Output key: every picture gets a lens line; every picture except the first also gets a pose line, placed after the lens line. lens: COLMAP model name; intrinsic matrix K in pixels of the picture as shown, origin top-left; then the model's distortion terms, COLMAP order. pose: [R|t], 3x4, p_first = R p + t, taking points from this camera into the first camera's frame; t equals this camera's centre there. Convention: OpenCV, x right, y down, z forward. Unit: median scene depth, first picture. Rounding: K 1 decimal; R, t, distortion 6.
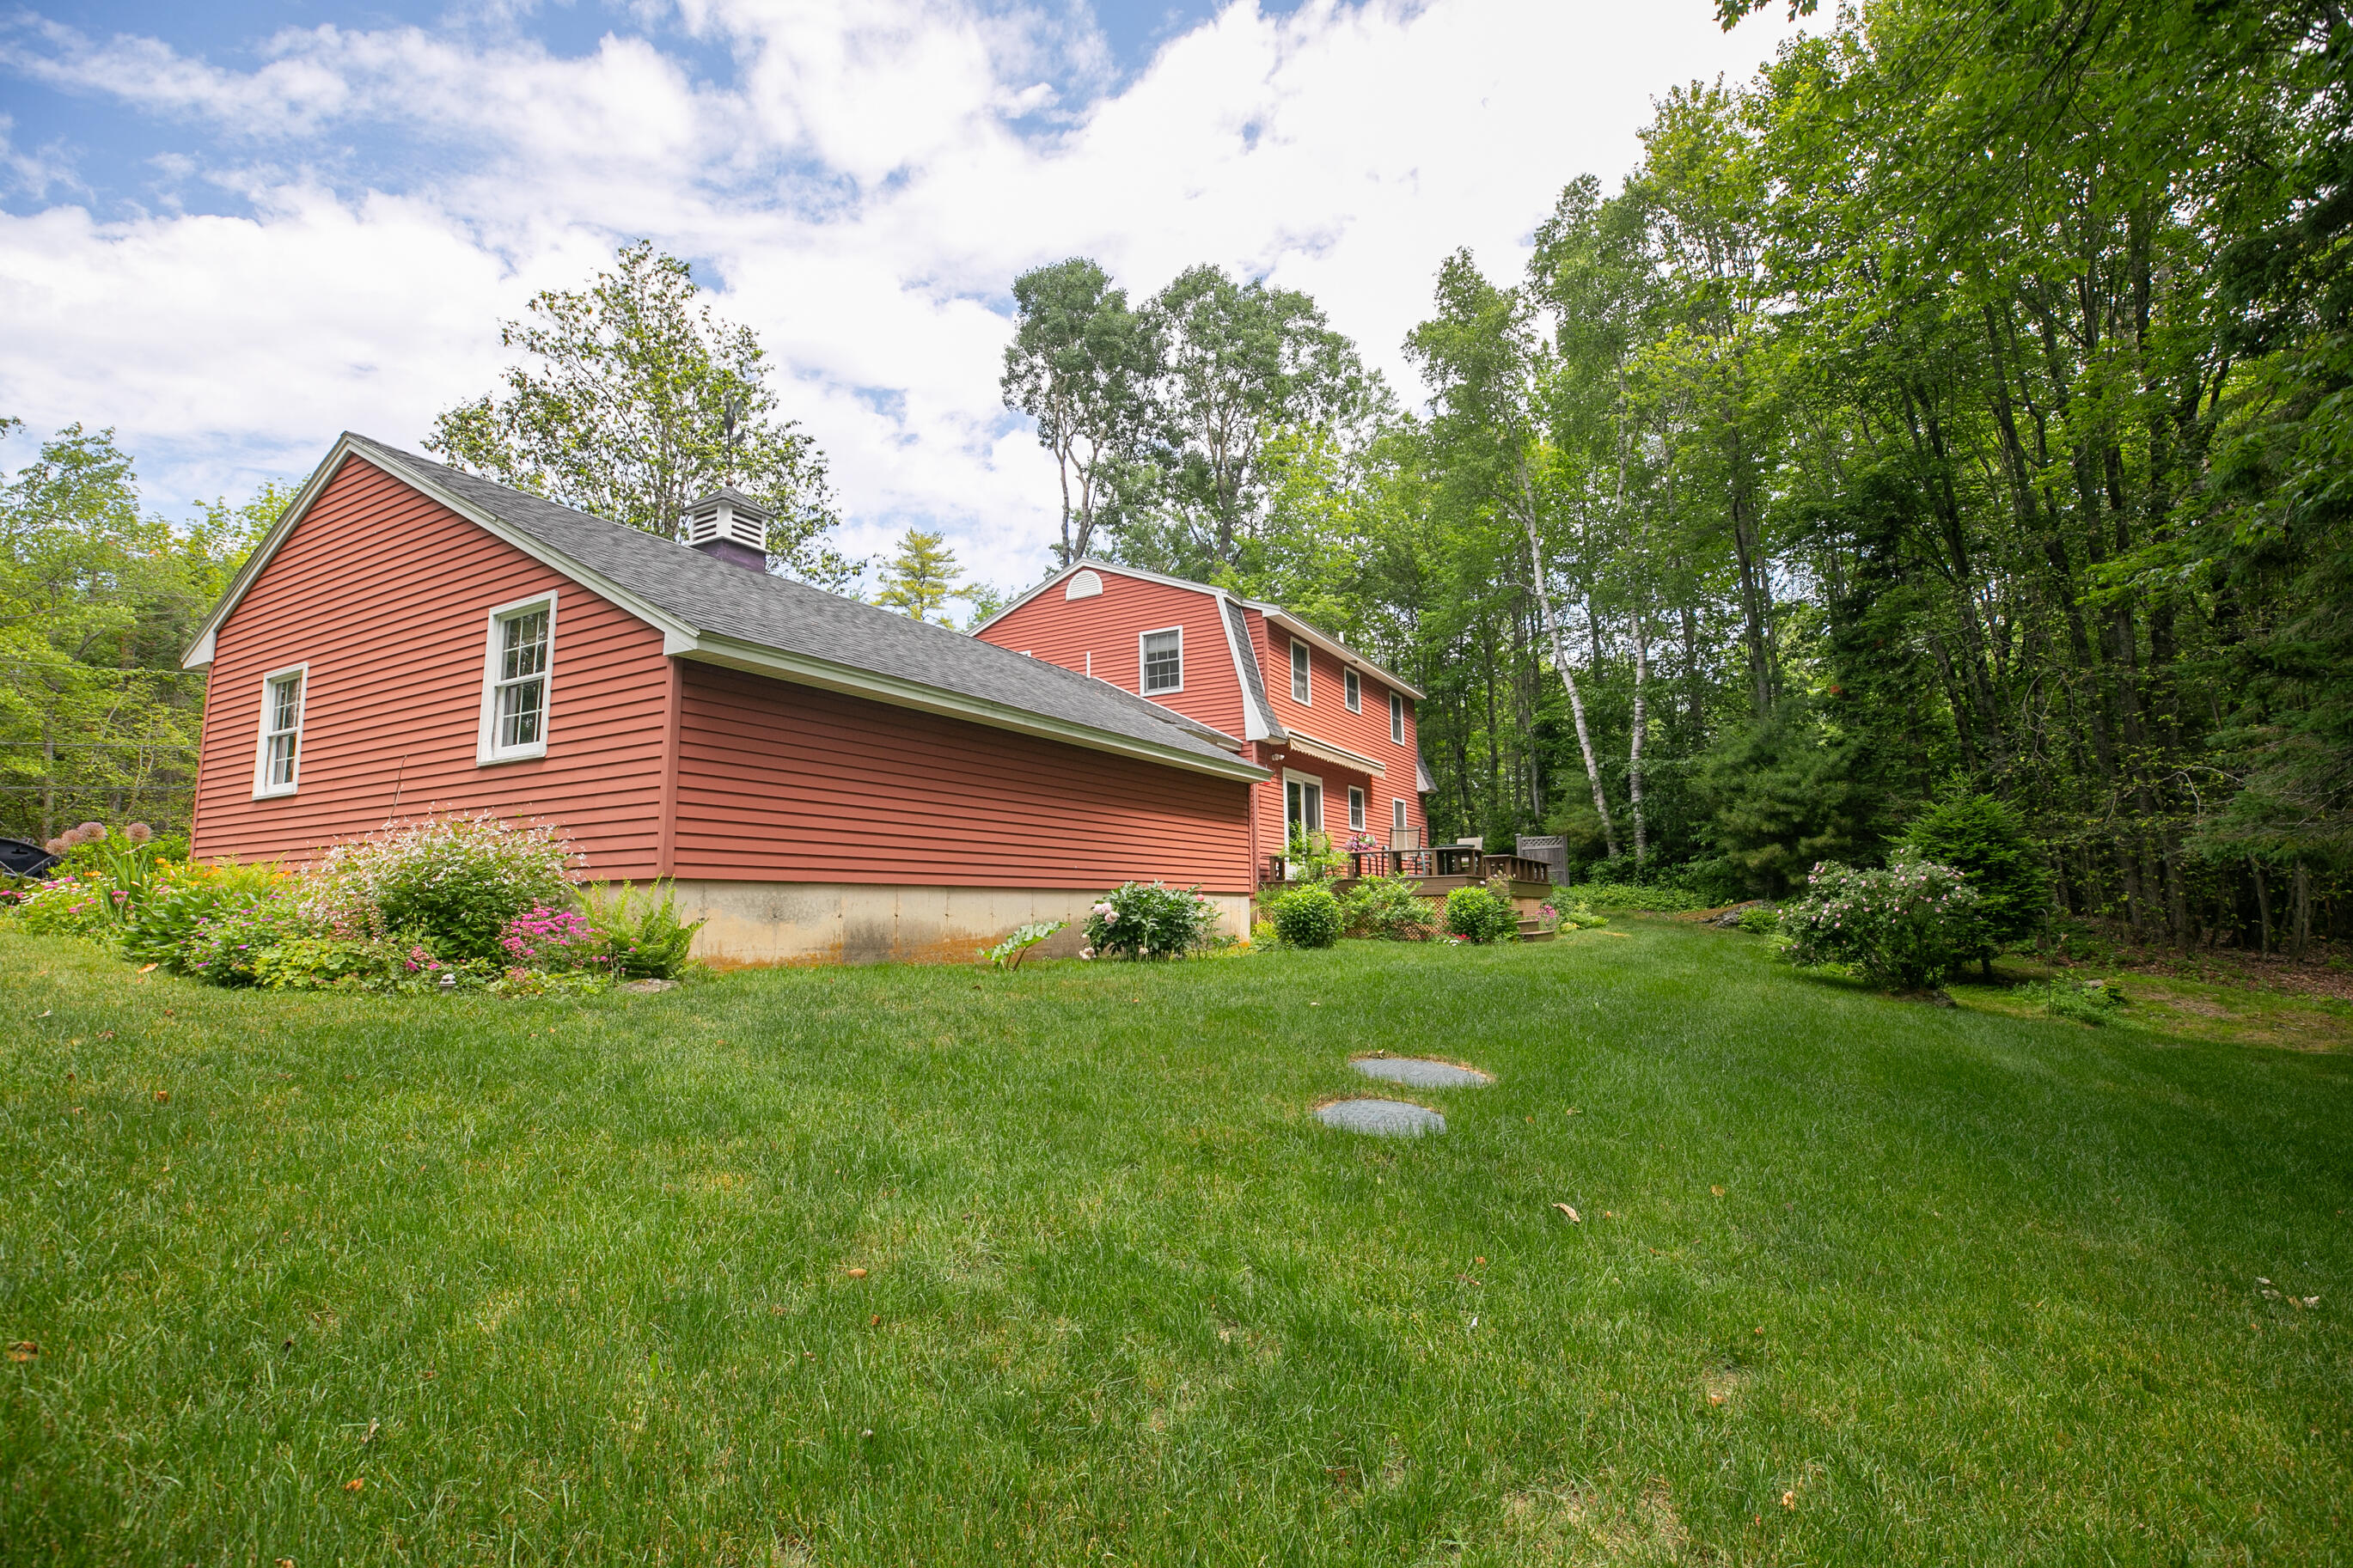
lens RADIAL K [[1074.0, 0, 1173.8], [0, 1074.0, 773.7], [0, 0, 1]] dist [-0.048113, 0.017424]
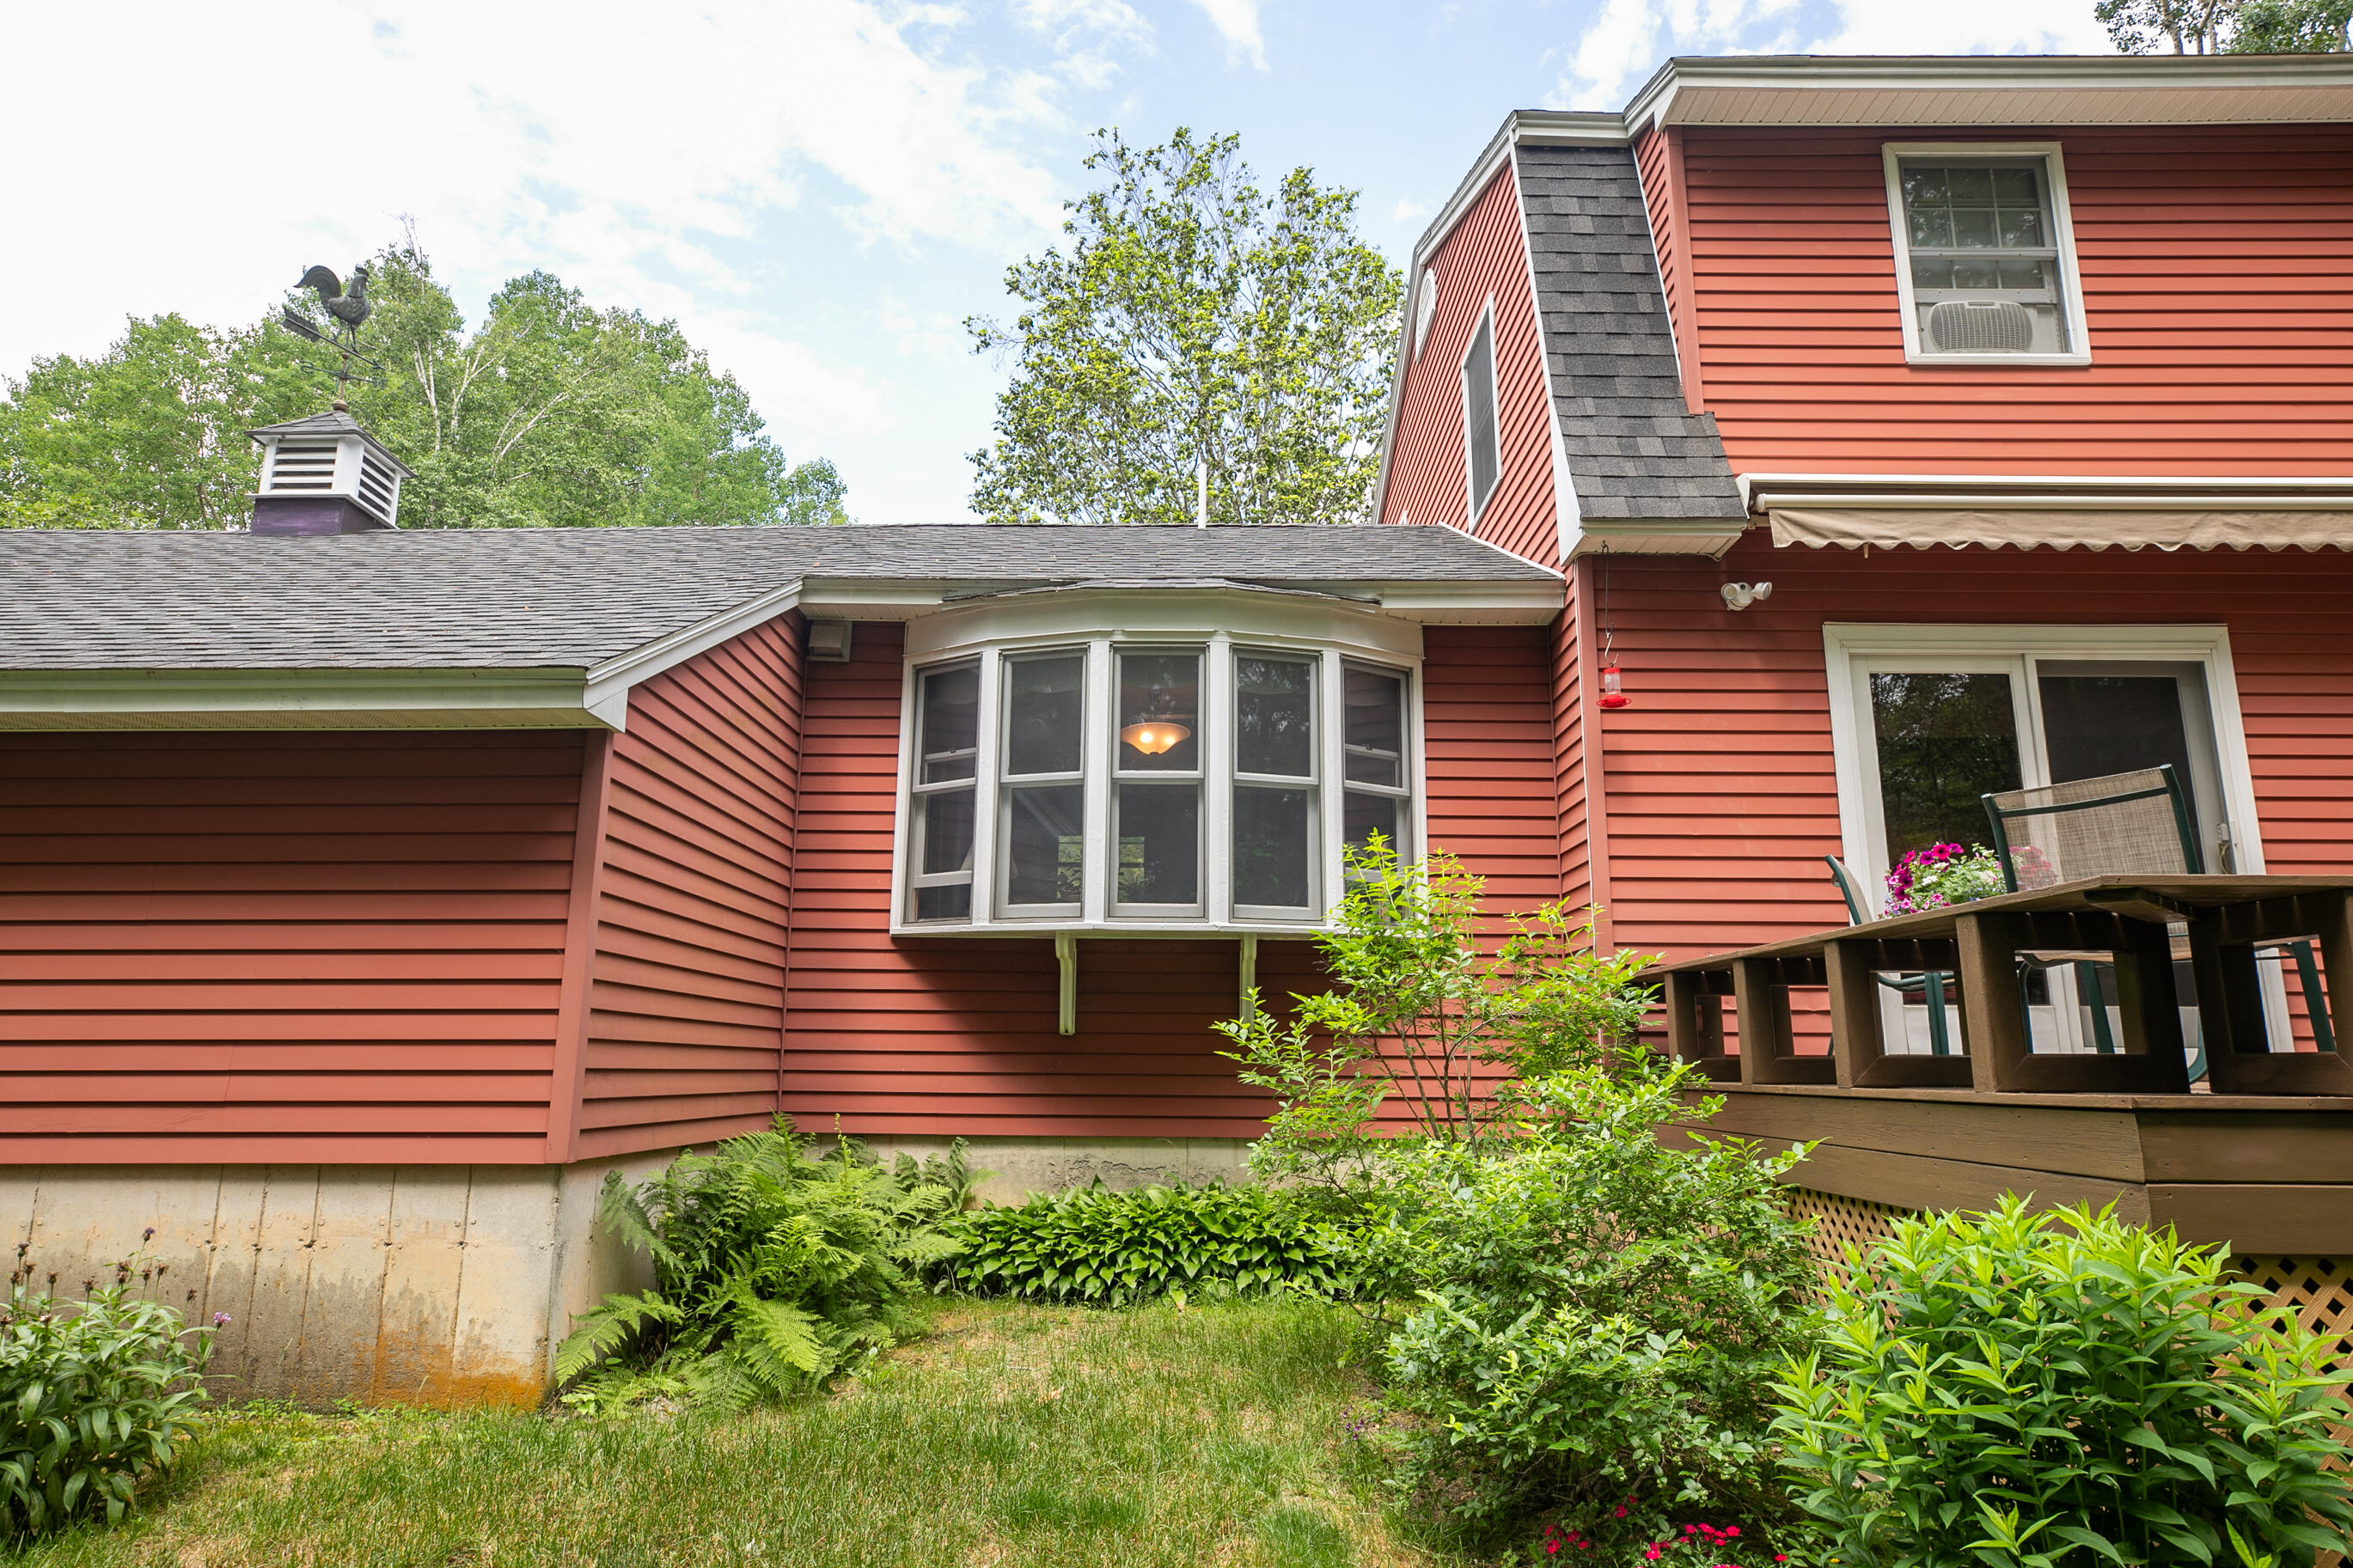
lens RADIAL K [[1408.3, 0, 1161.9], [0, 1408.3, 769.5], [0, 0, 1]] dist [-0.015744, 0.003242]
pose [[0.481059, -0.165362, -0.860951, 0.247032], [0.103848, 0.985884, -0.131332, 0.044742], [0.870516, -0.026230, 0.491441, 0.550508]]
